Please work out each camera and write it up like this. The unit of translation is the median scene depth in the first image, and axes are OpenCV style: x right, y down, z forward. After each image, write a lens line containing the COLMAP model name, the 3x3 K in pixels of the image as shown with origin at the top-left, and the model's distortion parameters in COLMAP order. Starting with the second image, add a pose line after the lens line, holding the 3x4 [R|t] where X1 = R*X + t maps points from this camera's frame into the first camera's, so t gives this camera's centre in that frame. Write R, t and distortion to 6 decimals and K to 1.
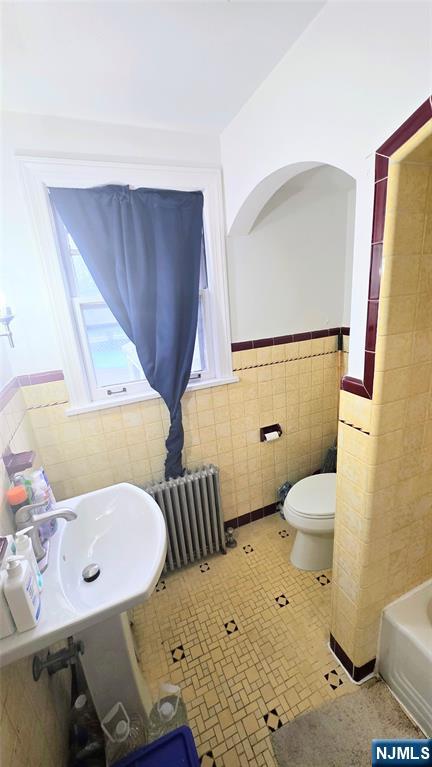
lens RADIAL K [[306.2, 0, 216.0], [0, 306.2, 383.5], [0, 0, 1]] dist [0.000401, -0.000033]
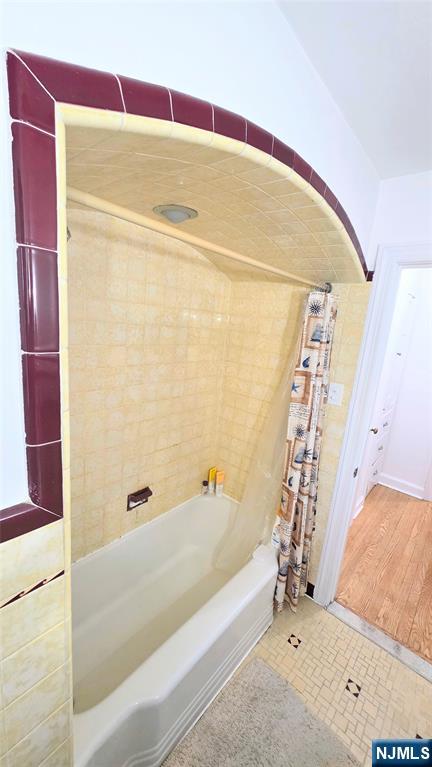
lens RADIAL K [[306.2, 0, 216.0], [0, 306.2, 383.5], [0, 0, 1]] dist [0.000401, -0.000033]
pose [[-0.443486, -0.138536, 0.885510, -0.100223], [0.216046, 0.942326, 0.255626, -0.271565], [-0.869853, 0.304678, -0.387979, 0.895132]]
